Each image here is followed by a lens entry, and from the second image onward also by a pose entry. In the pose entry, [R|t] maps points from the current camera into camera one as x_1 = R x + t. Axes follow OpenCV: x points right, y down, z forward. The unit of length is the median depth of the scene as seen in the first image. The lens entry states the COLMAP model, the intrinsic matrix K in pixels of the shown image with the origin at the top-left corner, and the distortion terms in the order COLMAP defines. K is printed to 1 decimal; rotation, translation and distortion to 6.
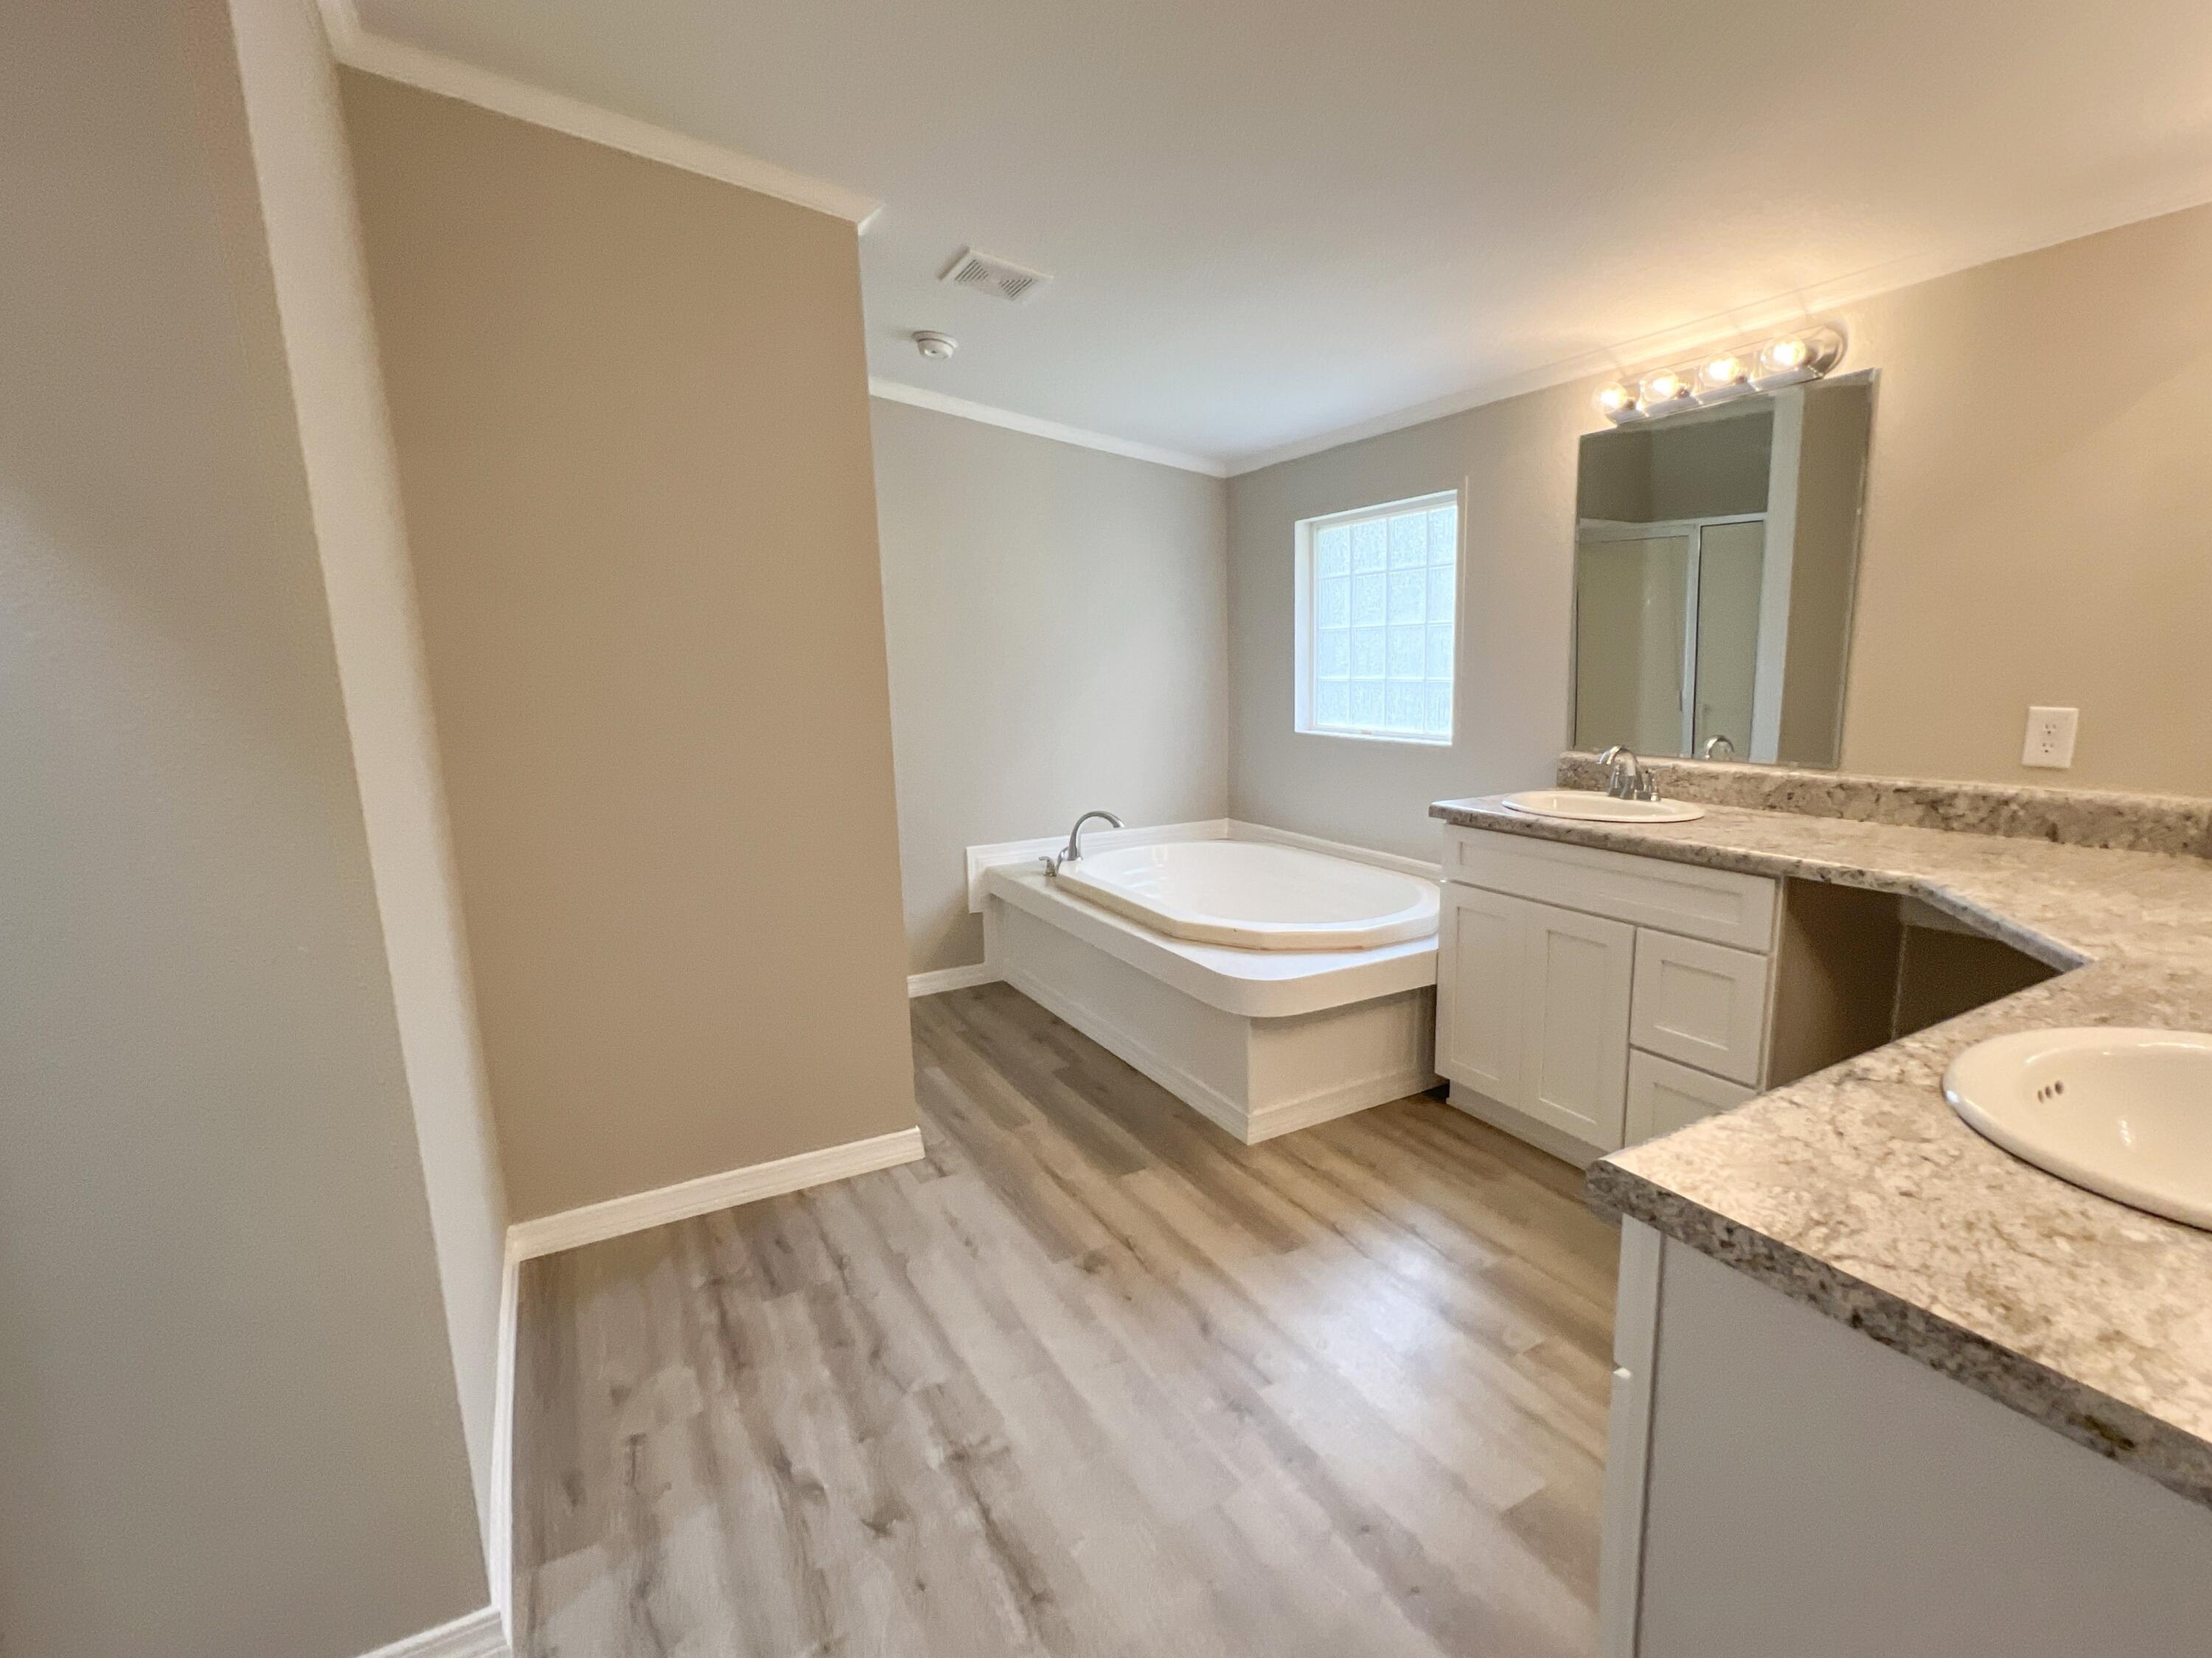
lens RADIAL K [[1016.8, 0, 1112.0], [0, 1016.8, 833.7], [0, 0, 1]] dist [-0.000981, 0.000539]
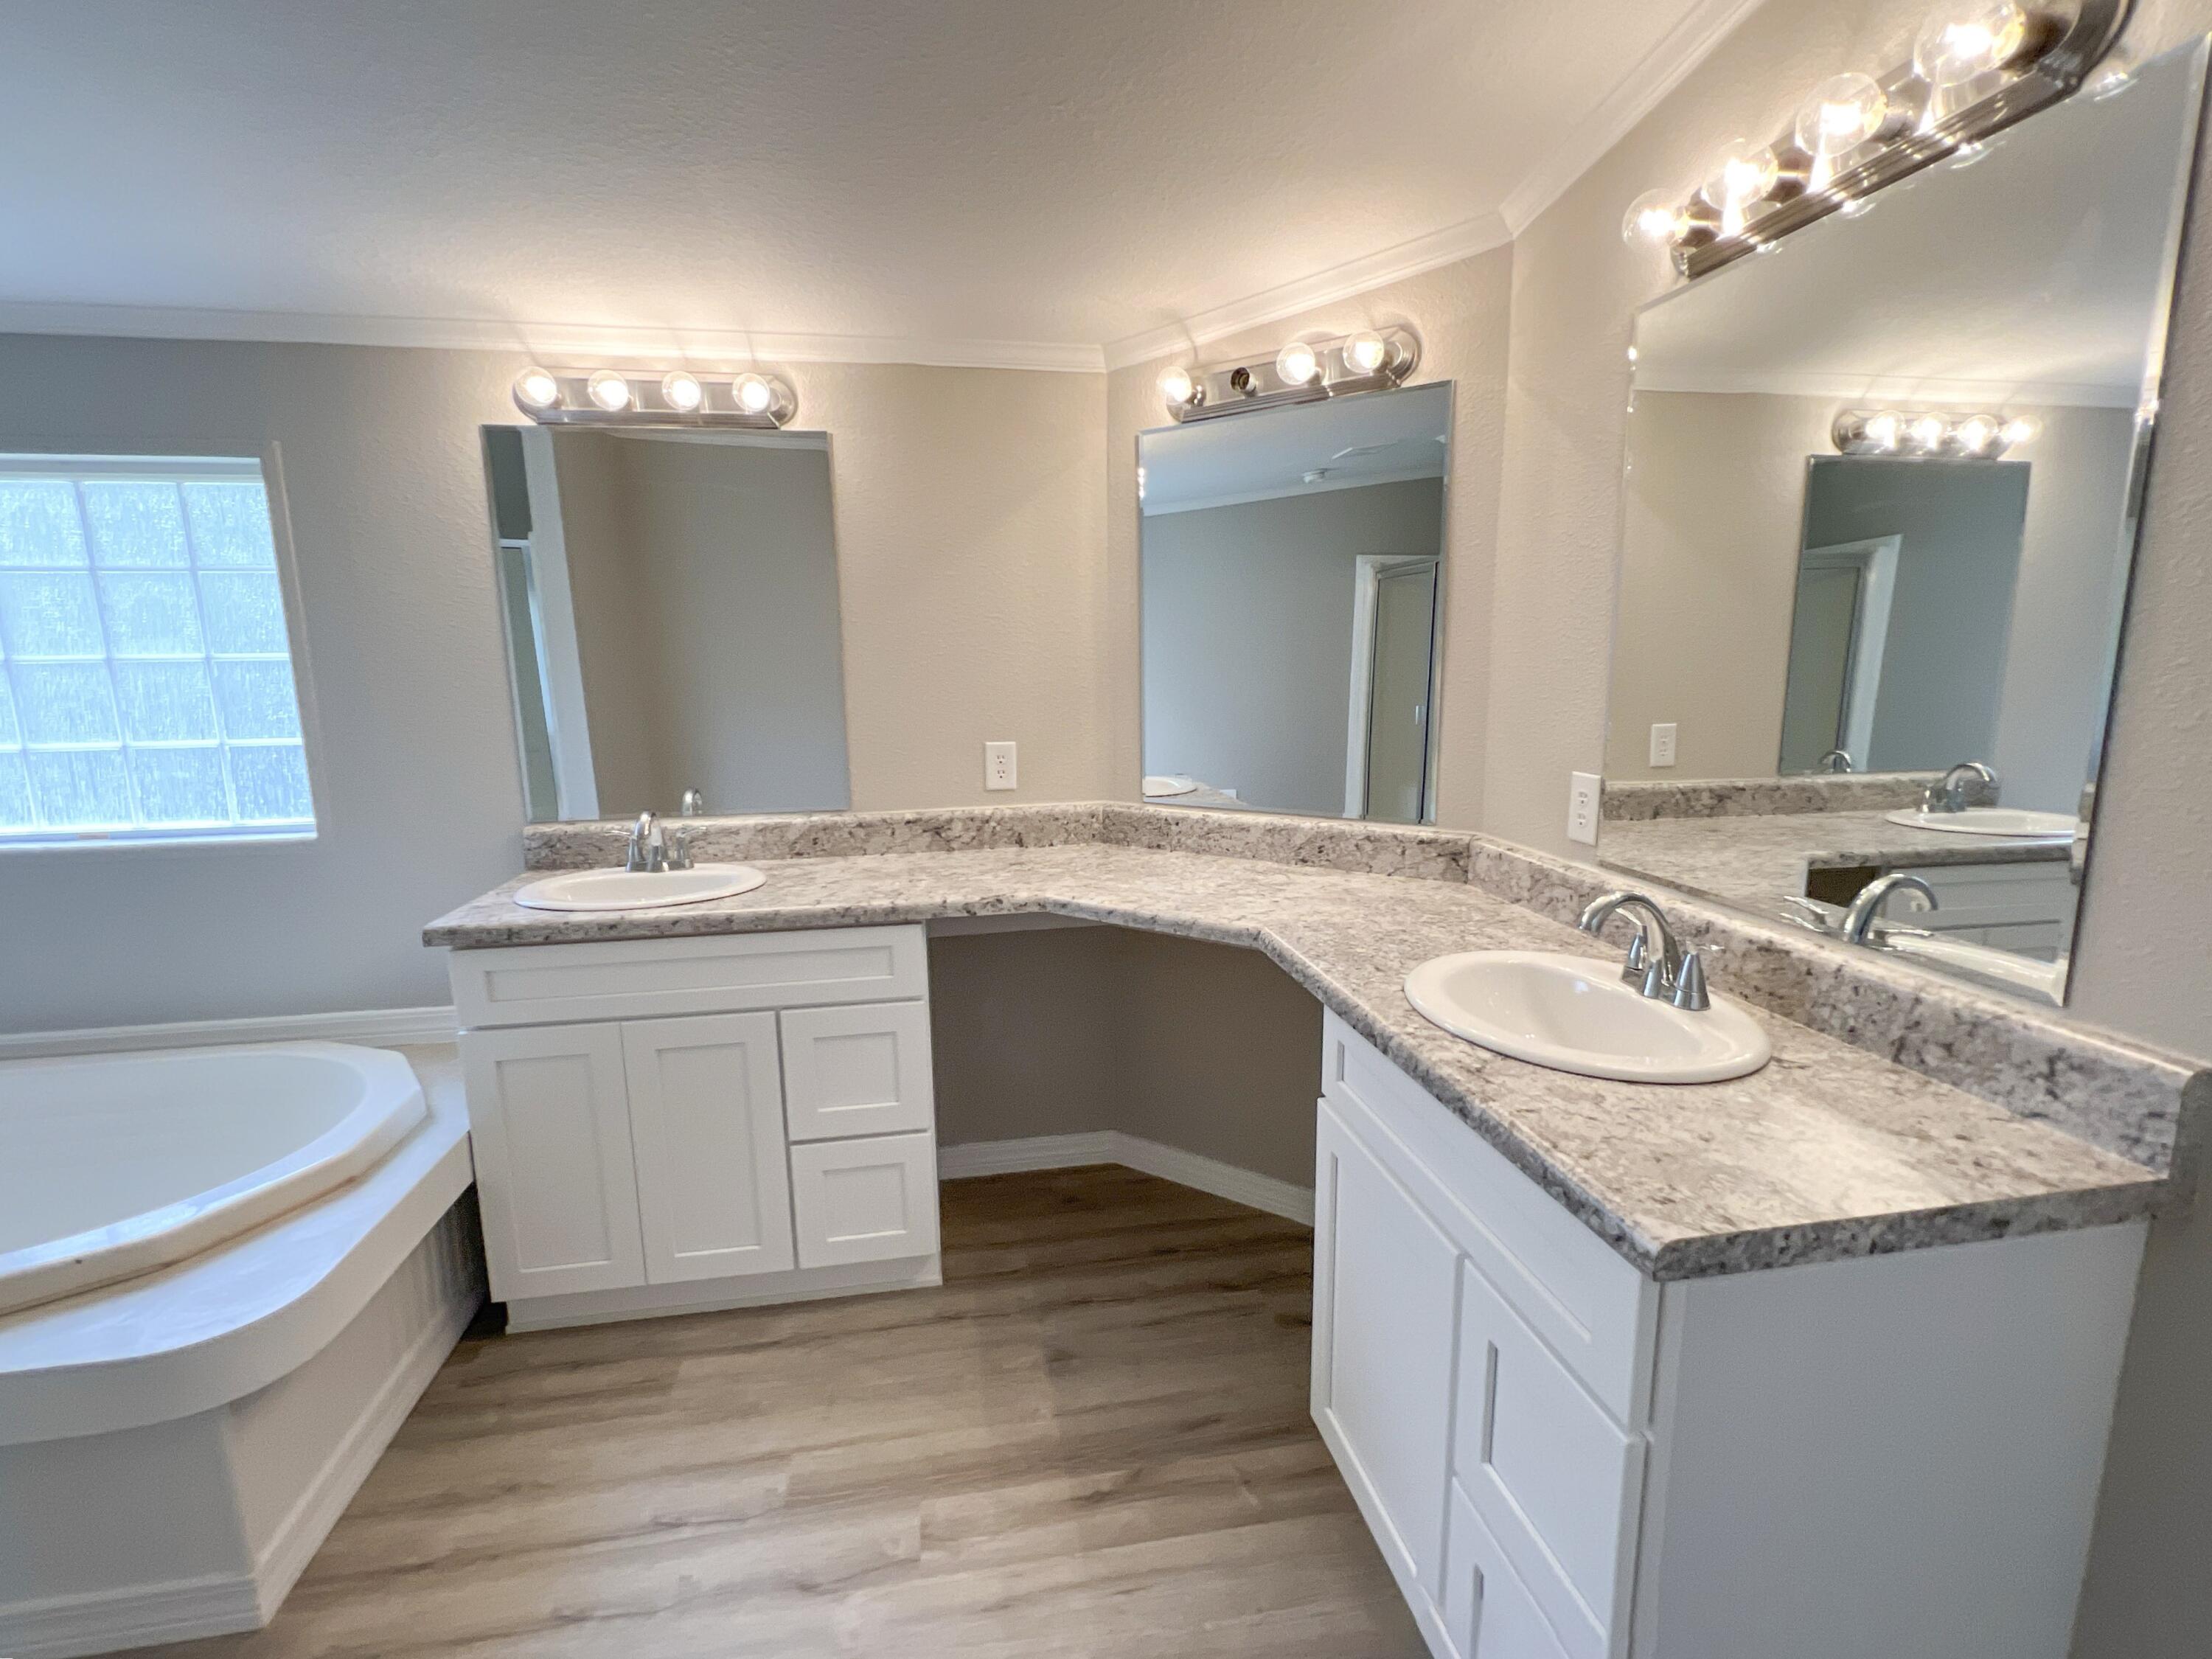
lens RADIAL K [[1016.9, 0, 1112.0], [0, 1016.9, 834.2], [0, 0, 1]] dist [-0.000981, 0.000539]
pose [[0.315295, -0.135898, 0.939213, -0.200796], [0.168466, 0.981989, 0.085533, -0.086002], [-0.933921, 0.131258, 0.332511, 0.415666]]
